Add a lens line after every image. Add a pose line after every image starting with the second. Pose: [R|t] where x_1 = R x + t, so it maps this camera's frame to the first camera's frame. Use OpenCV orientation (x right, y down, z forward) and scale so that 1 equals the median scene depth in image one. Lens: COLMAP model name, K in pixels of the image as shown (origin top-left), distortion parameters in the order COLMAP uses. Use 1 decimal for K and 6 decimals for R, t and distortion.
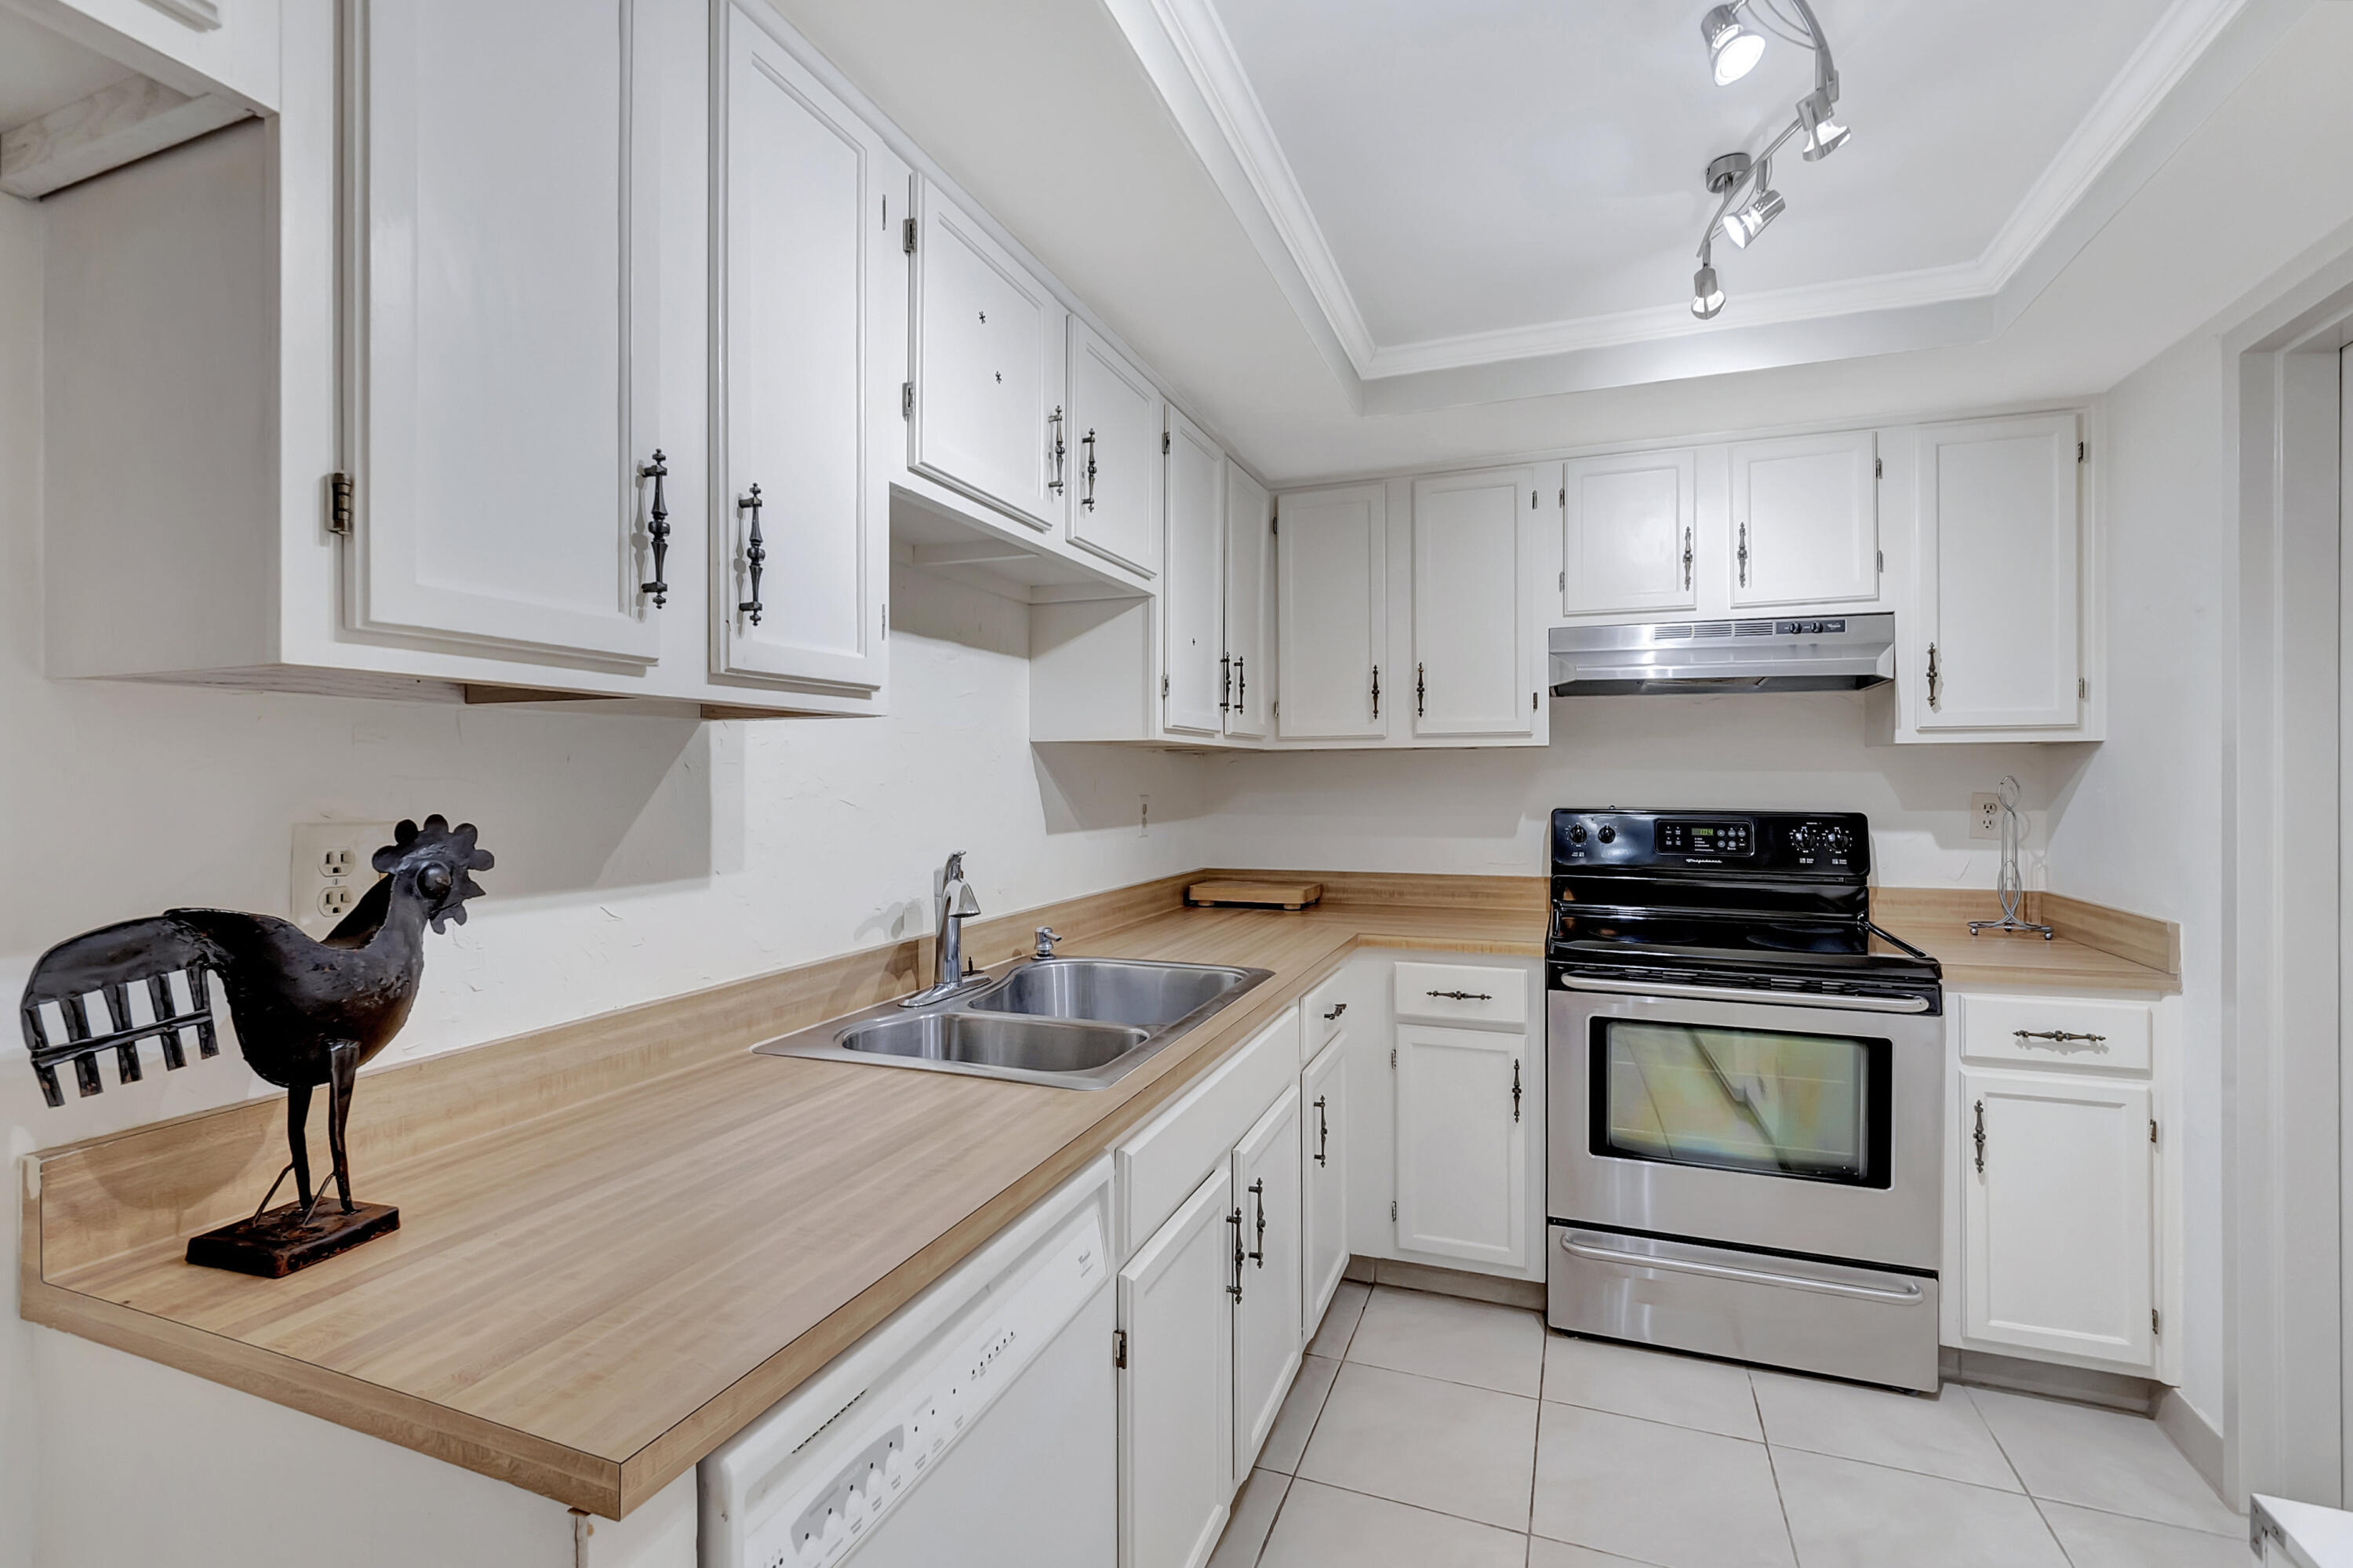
lens RADIAL K [[1054.5, 0, 1168.1], [0, 1054.5, 781.0], [0, 0, 1]] dist [-0.001177, 0.000359]
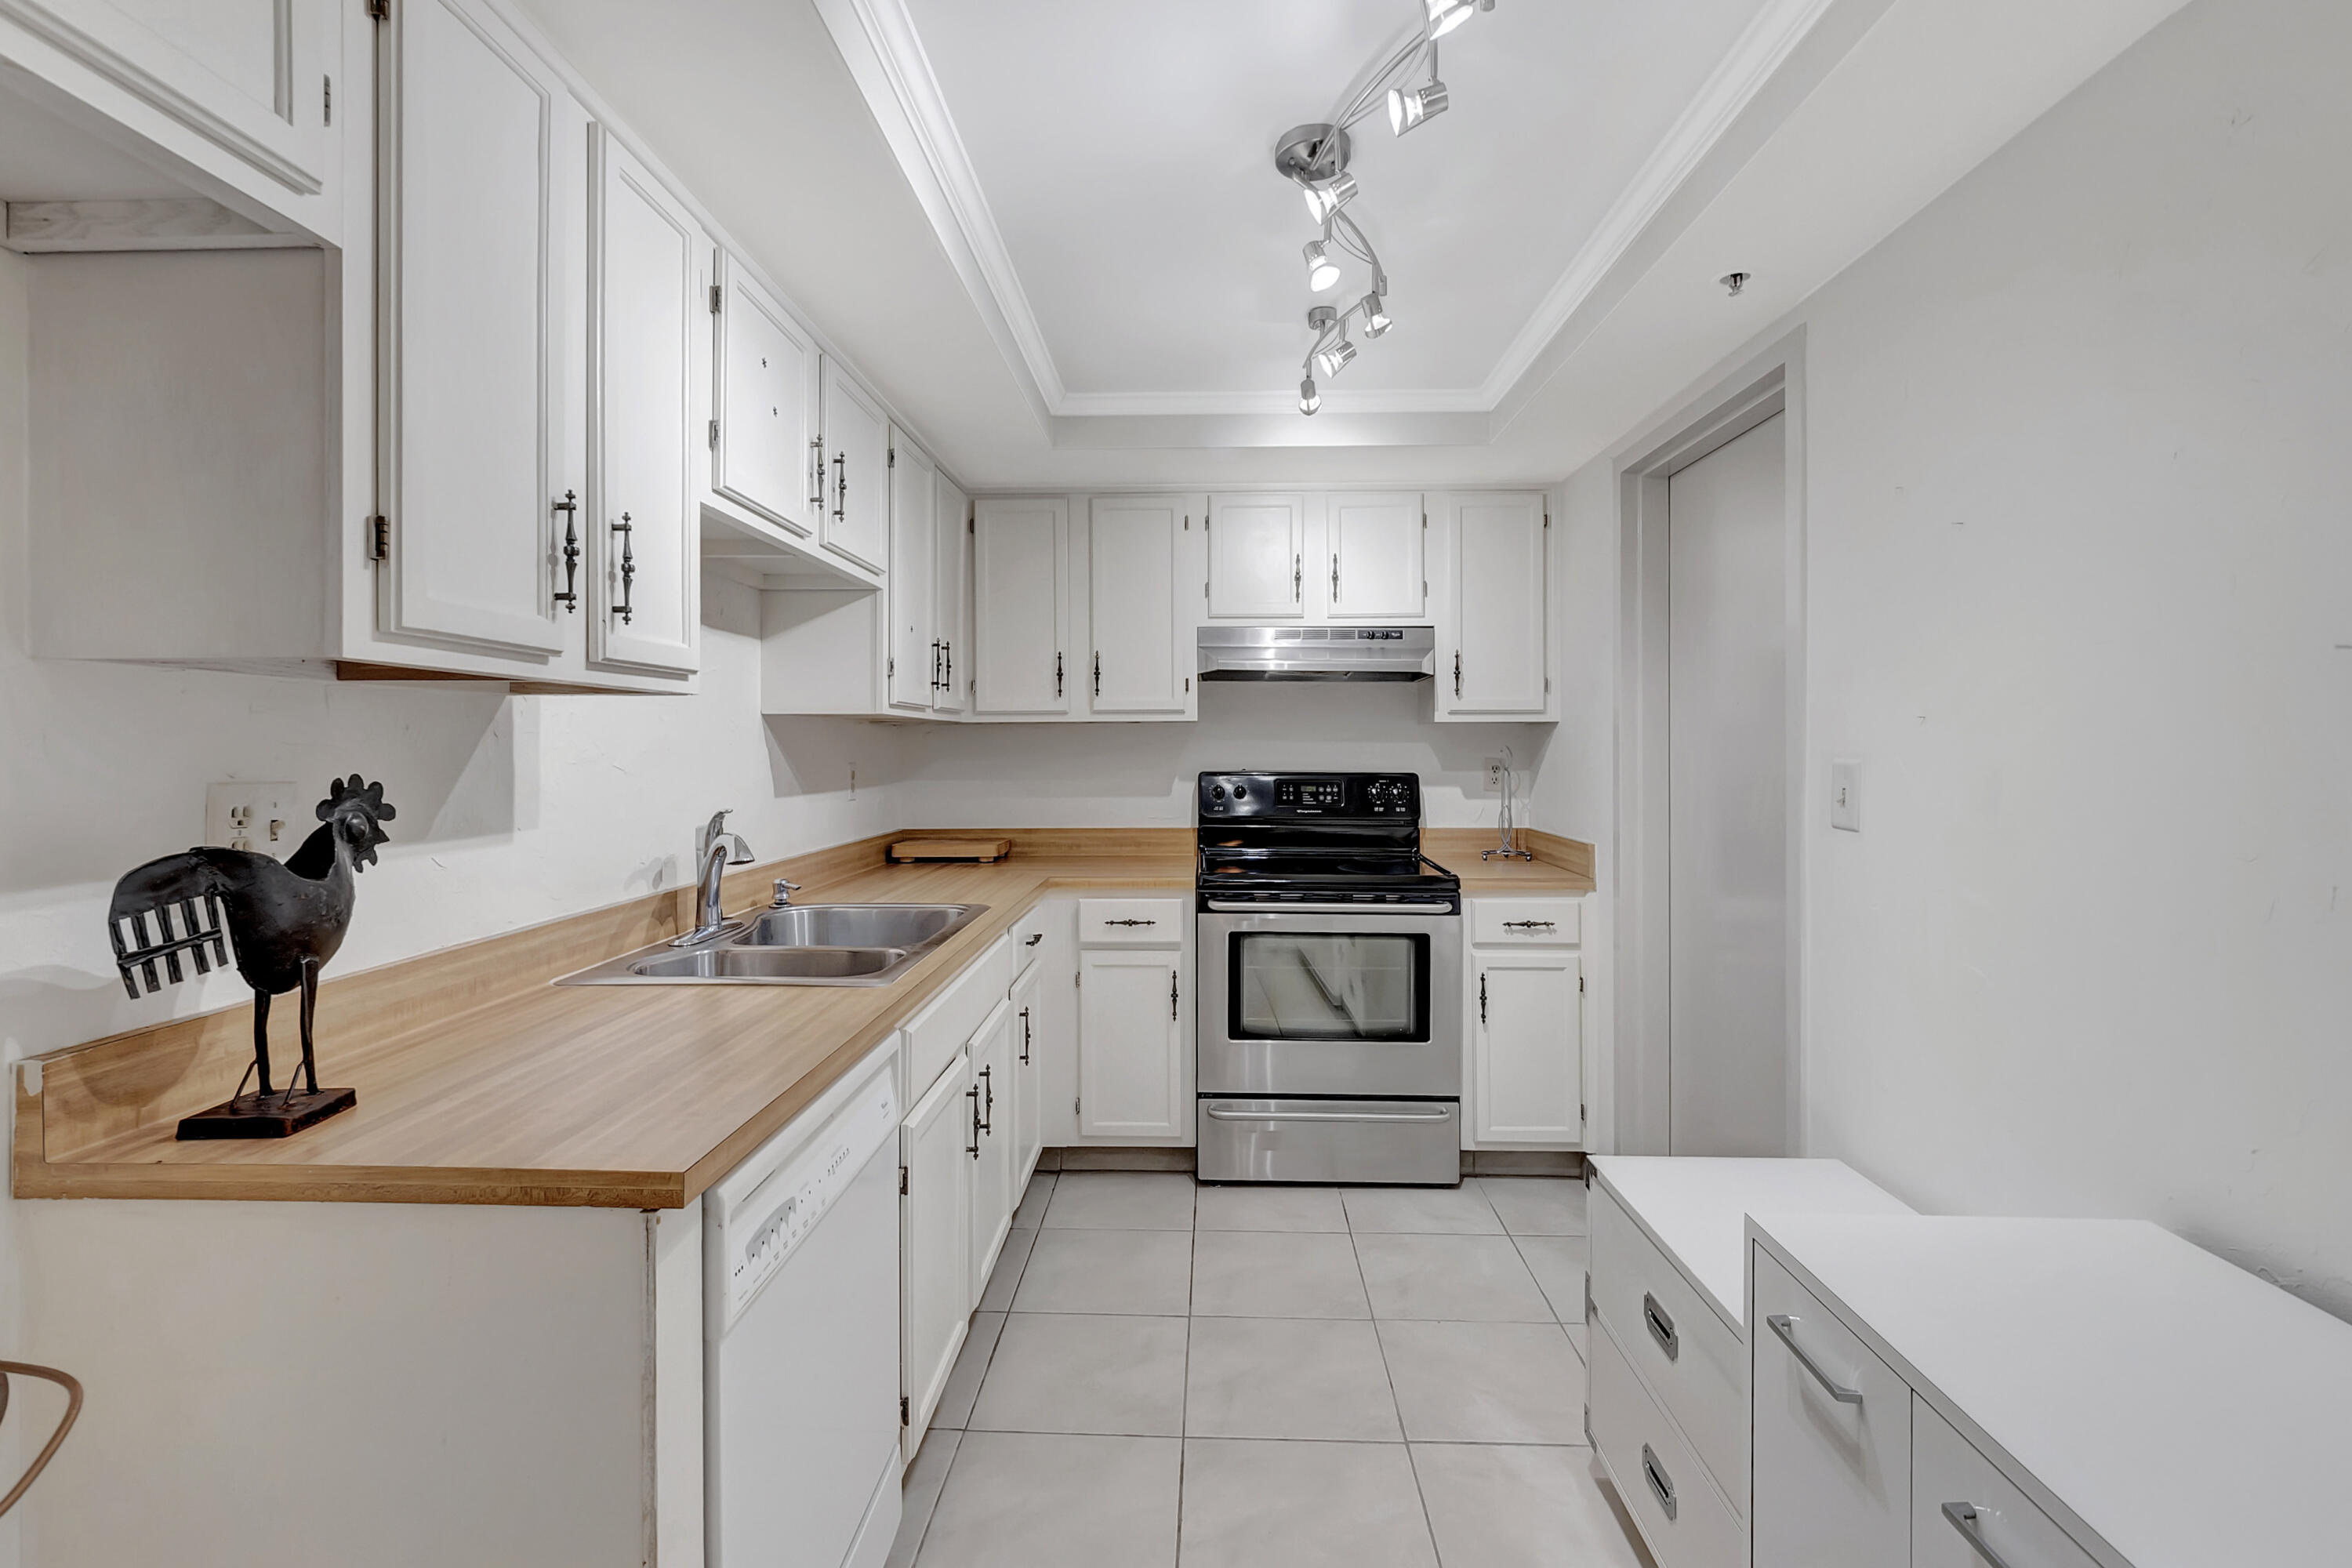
lens RADIAL K [[1033.7, 0, 1164.6], [0, 1033.7, 753.7], [0, 0, 1]] dist [-0.003629, -0.000440]
pose [[0.947208, -0.001472, 0.320616, -0.099325], [0.000809, 0.999997, 0.002202, 0.003390], [-0.320618, -0.001826, 0.947207, -0.214259]]
